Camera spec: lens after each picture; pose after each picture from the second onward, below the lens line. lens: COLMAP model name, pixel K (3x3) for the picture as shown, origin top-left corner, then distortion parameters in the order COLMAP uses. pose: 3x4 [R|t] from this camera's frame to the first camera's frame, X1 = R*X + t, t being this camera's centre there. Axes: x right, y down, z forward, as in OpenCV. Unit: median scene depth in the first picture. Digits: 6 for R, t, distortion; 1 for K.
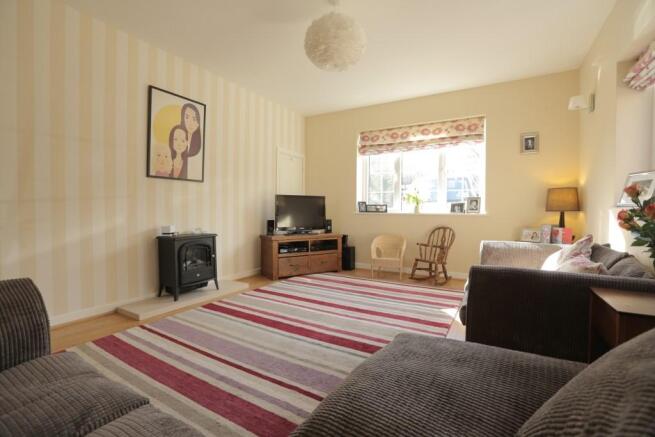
lens RADIAL K [[298.3, 0, 326.1], [0, 298.3, 217.2], [0, 0, 1]] dist [-0.006162, -0.000086]
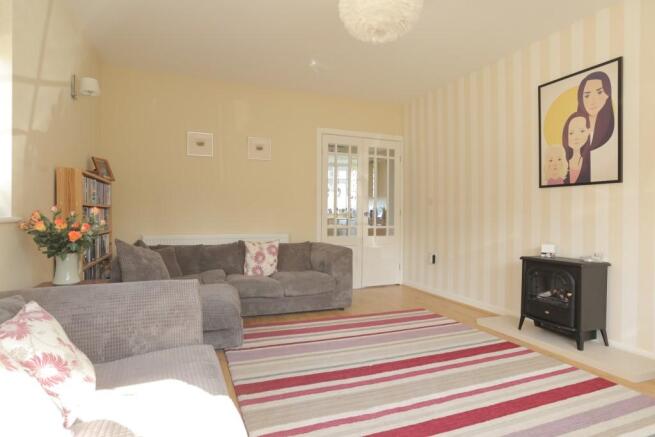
lens RADIAL K [[370.3, 0, 327.8], [0, 370.3, 217.7], [0, 0, 1]] dist [0.001582, 0.000805]
pose [[-0.606203, 0.002193, -0.795307, 0.625454], [-0.029774, 0.999233, 0.025449, -0.050005], [0.794752, 0.039107, -0.605673, 1.077278]]
